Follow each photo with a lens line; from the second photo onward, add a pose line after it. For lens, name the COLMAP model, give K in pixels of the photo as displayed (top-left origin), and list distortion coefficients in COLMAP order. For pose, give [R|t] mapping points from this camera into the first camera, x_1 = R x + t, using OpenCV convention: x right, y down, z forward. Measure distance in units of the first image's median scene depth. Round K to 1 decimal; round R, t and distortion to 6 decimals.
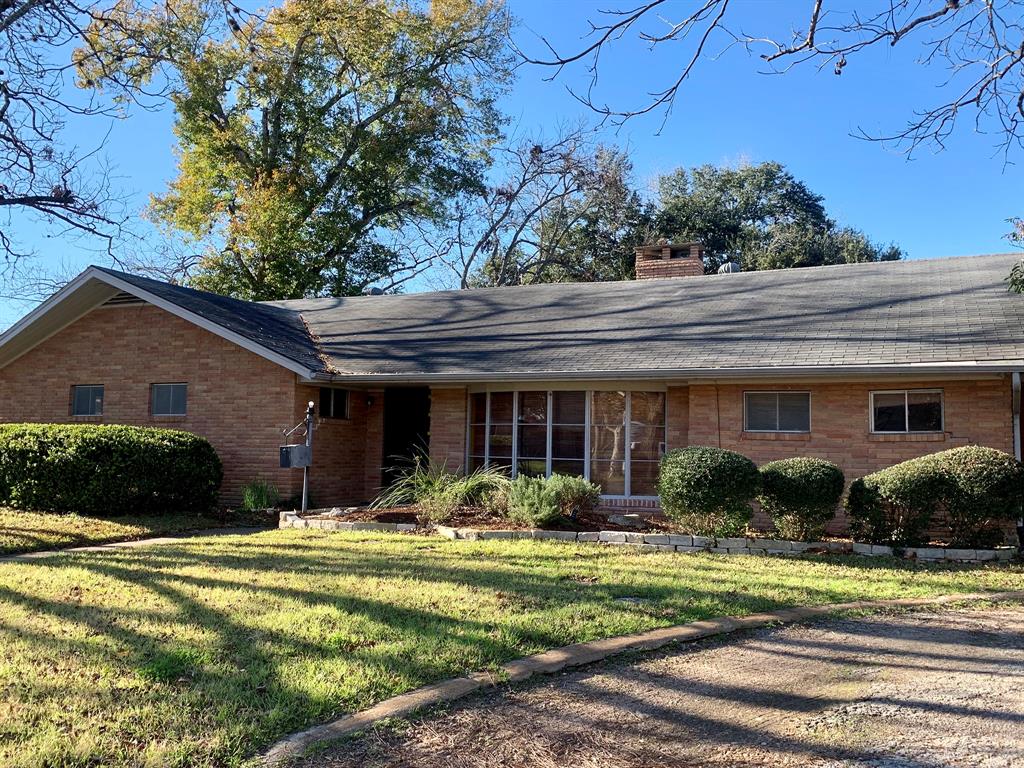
lens RADIAL K [[841.1, 0, 568.4], [0, 841.1, 385.8], [0, 0, 1]] dist [0.013800, 0.001523]
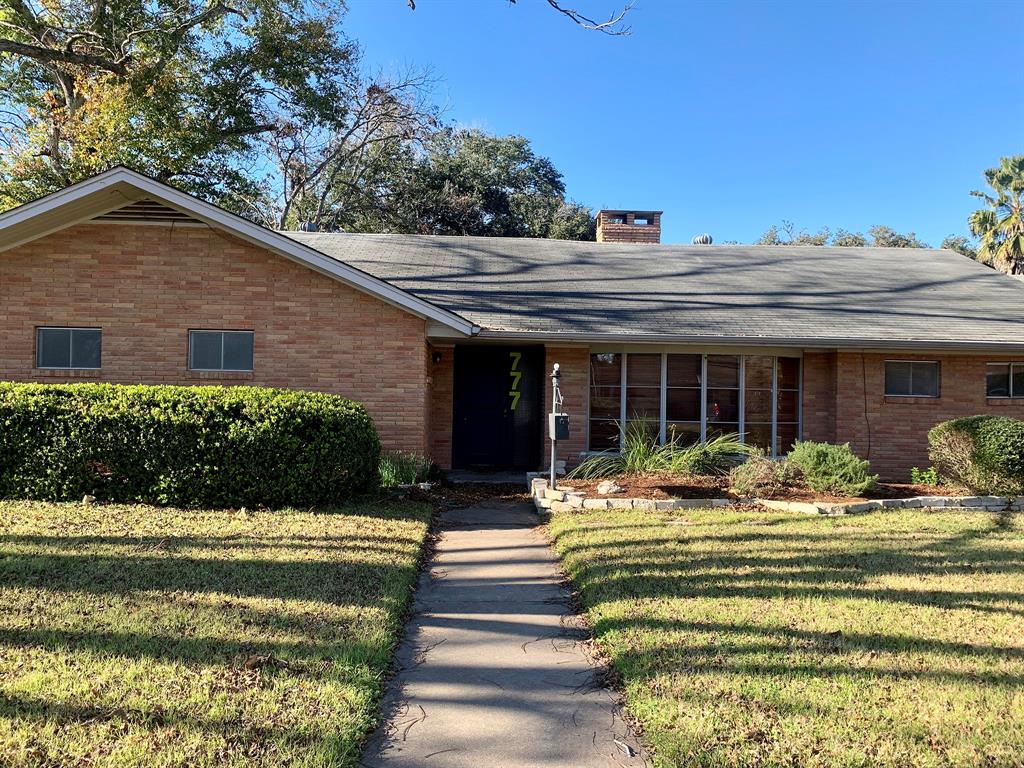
lens RADIAL K [[762.1, 0, 517.7], [0, 762.1, 382.1], [0, 0, 1]] dist [0.045581, -0.064363]
pose [[0.900822, 0.005819, 0.434150, -0.557219], [-0.033156, 0.997913, 0.055419, -0.003345], [-0.432921, -0.064318, 0.899135, 0.249519]]
